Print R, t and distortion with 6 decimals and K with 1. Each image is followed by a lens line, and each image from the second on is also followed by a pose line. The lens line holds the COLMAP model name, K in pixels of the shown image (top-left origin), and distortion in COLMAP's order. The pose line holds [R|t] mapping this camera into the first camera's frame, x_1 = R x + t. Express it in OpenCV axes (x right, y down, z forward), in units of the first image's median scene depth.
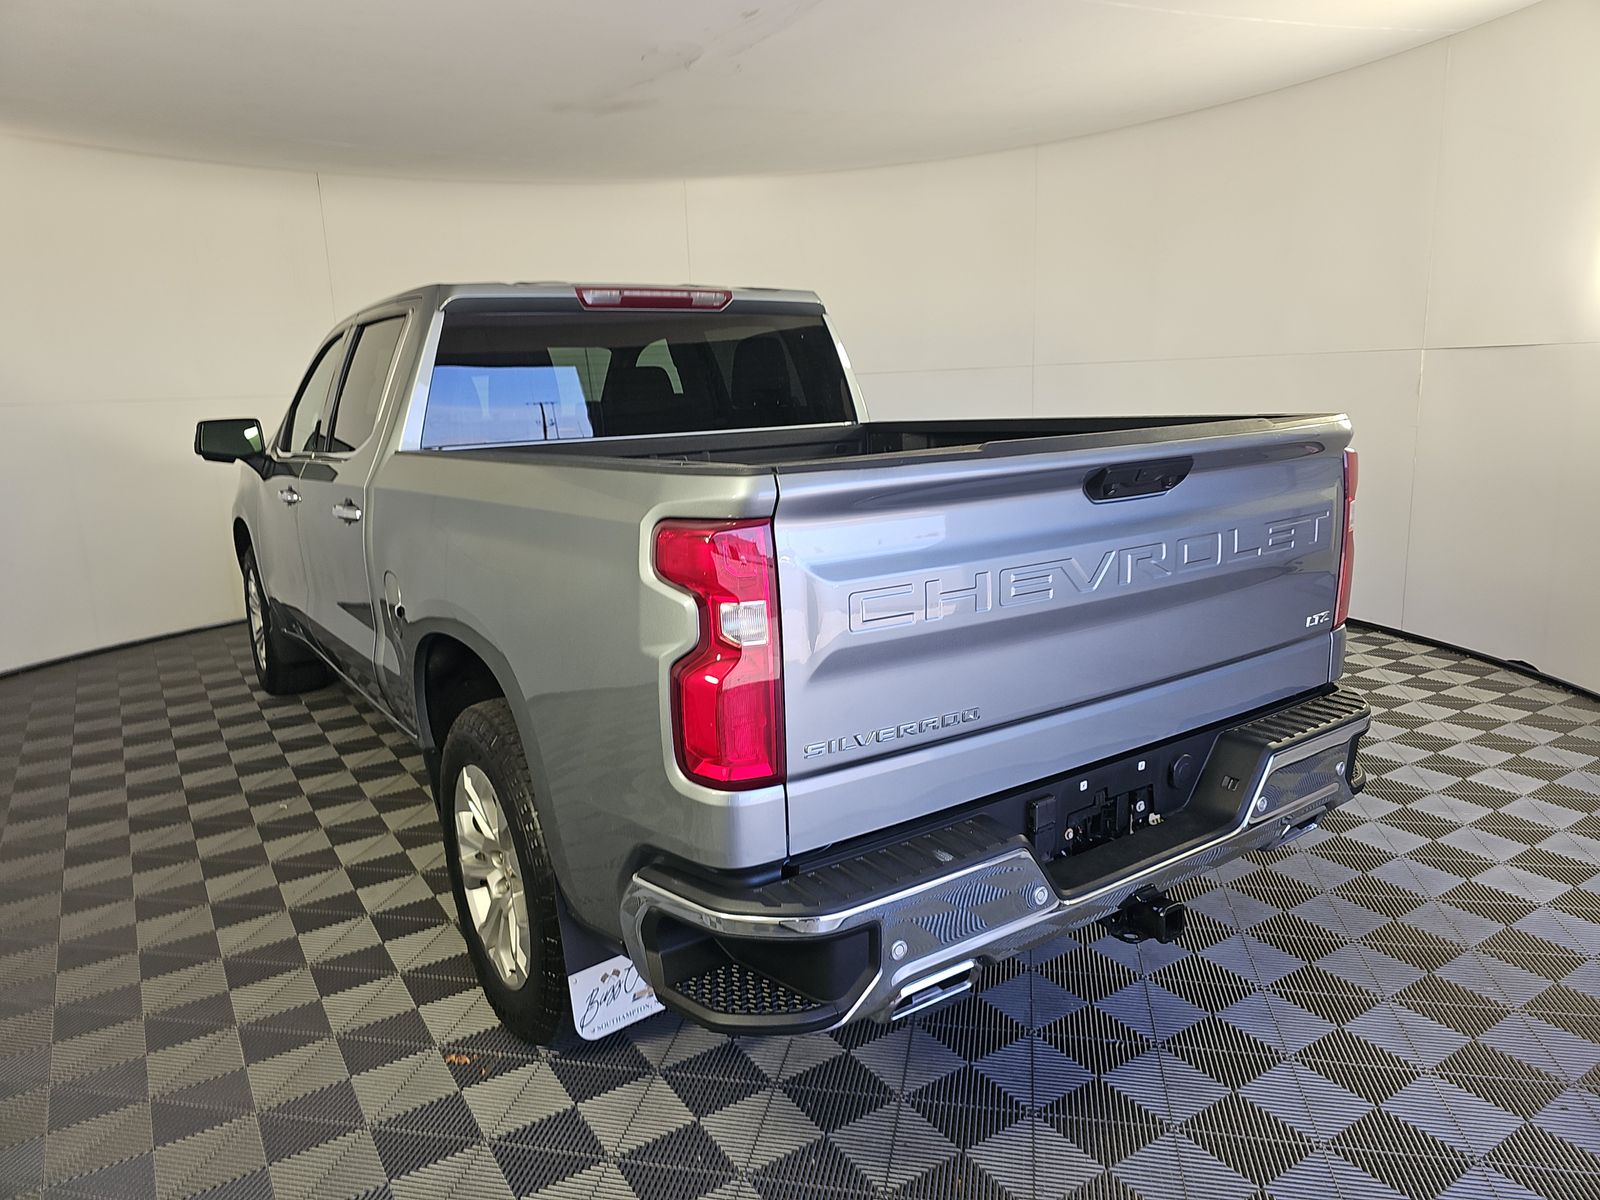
lens RADIAL K [[1082.4, 0, 800.0], [0, 1082.4, 600.0], [0, 0, 1]] dist [-0.000756, -0.001753]
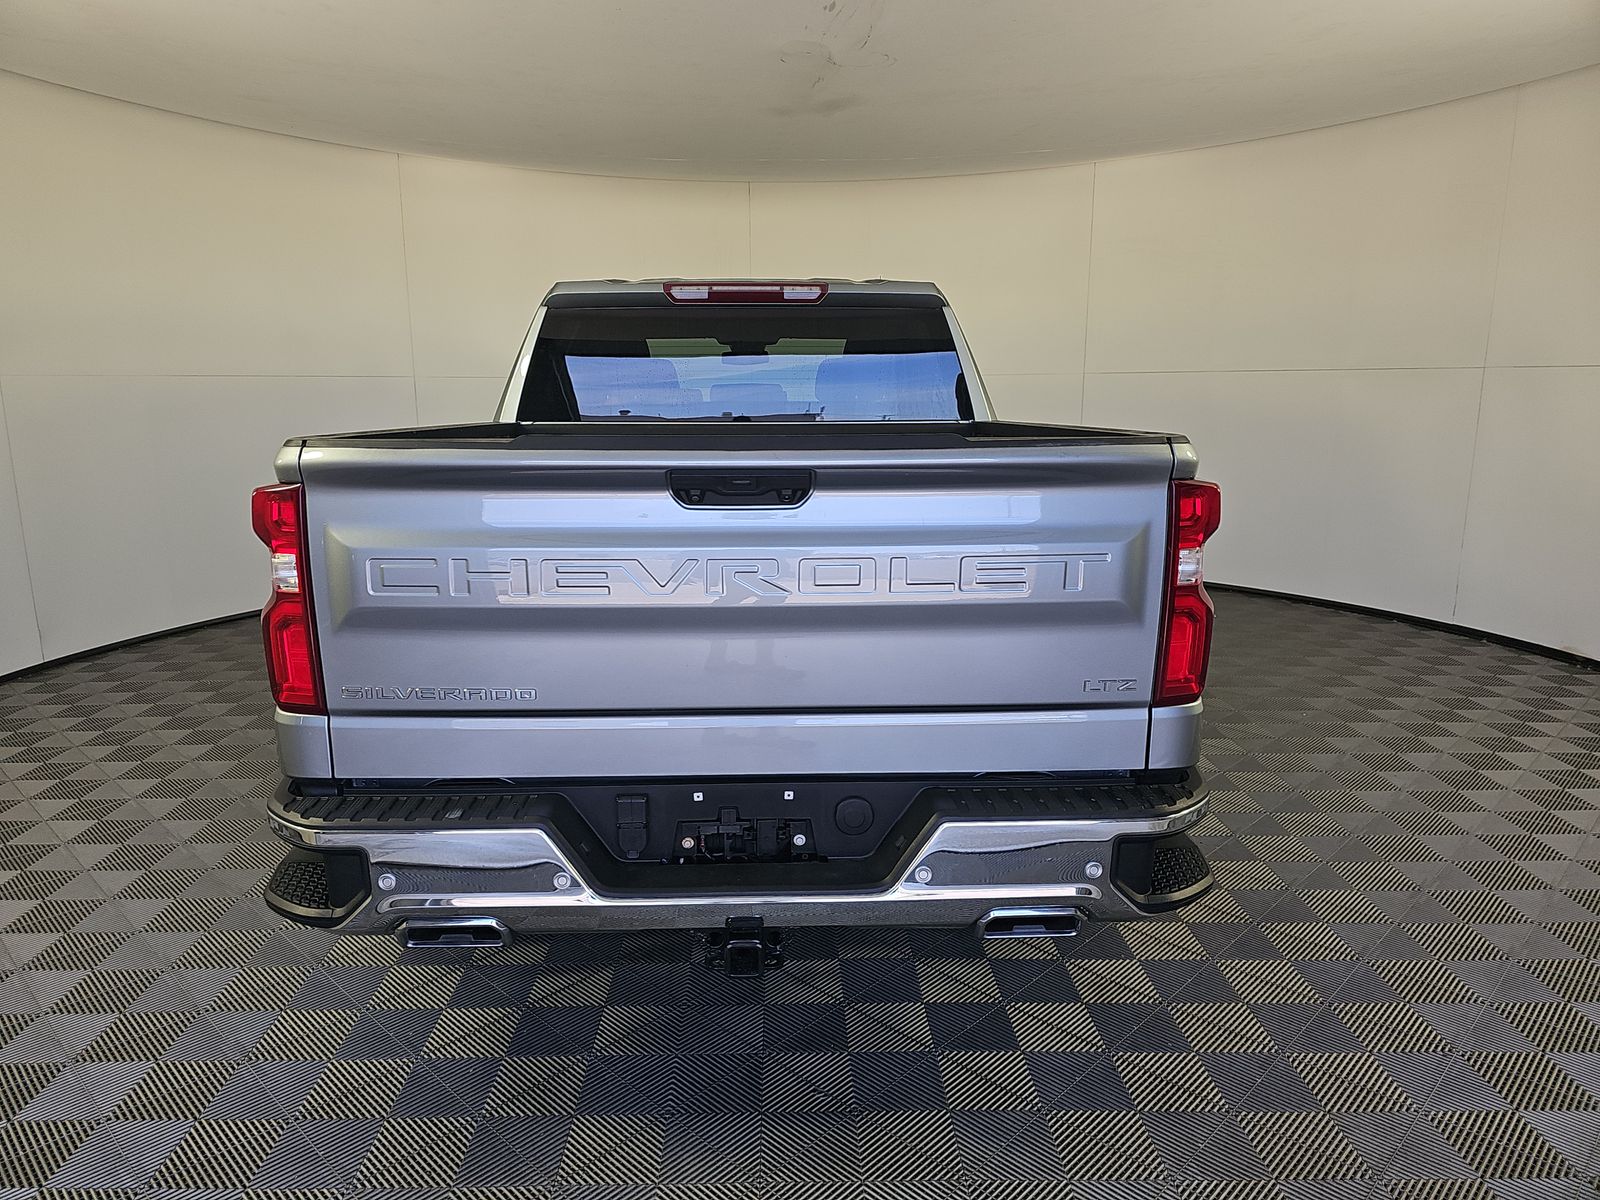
lens RADIAL K [[1055.5, 0, 789.0], [0, 1055.5, 621.5], [0, 0, 1]] dist [0.005525, 0.001037]
pose [[0.844482, 0.150153, -0.514105, 0.497983], [-0.132702, 0.988627, 0.070766, -0.039655], [0.518883, 0.008462, 0.854803, 0.142416]]
